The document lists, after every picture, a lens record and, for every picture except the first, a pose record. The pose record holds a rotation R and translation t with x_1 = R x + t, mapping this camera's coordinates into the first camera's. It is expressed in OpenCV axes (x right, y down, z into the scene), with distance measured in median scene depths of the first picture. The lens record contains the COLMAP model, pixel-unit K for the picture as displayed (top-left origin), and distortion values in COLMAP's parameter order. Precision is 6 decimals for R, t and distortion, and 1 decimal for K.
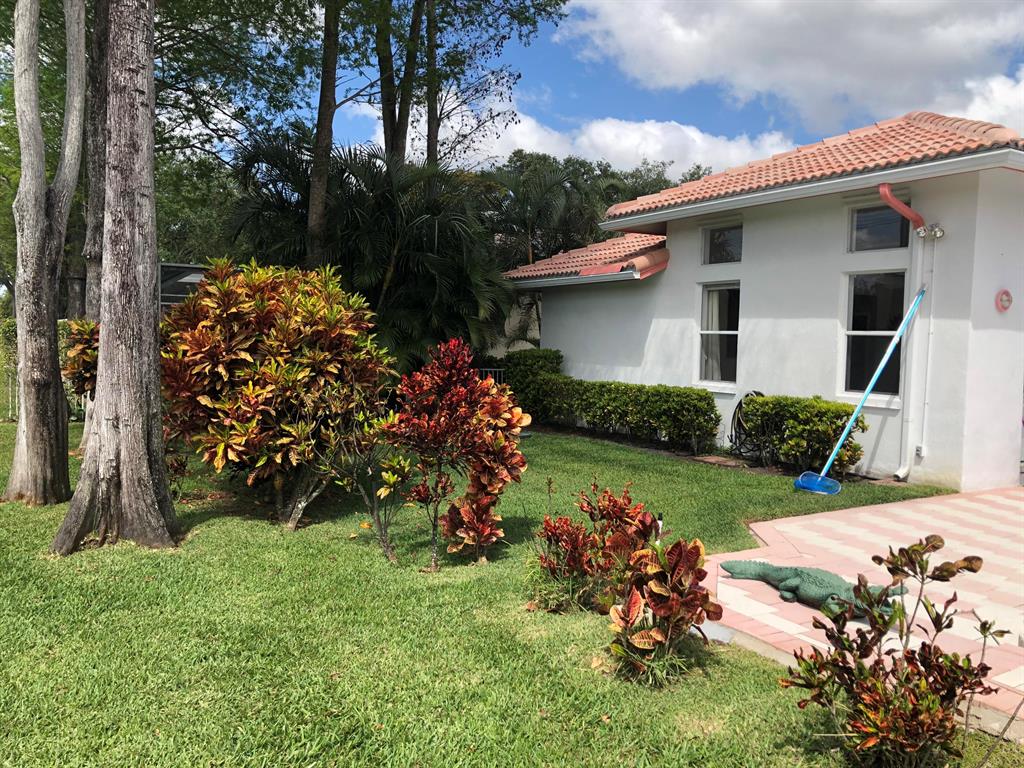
lens RADIAL K [[836.6, 0, 512.0], [0, 836.6, 384.0], [0, 0, 1]] dist [0.038059, -0.042251]
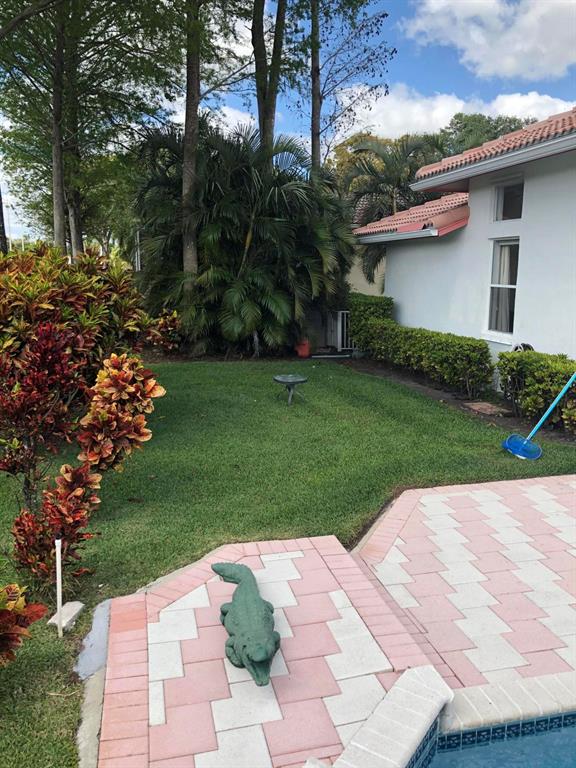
lens RADIAL K [[639.1, 0, 288.0], [0, 639.1, 384.0], [0, 0, 1]] dist [-0.005895, -0.006631]
pose [[0.957859, 0.035590, -0.285025, 0.213455], [-0.001080, 0.992734, 0.120327, -0.034146], [0.287237, -0.114949, 0.950937, 0.132219]]
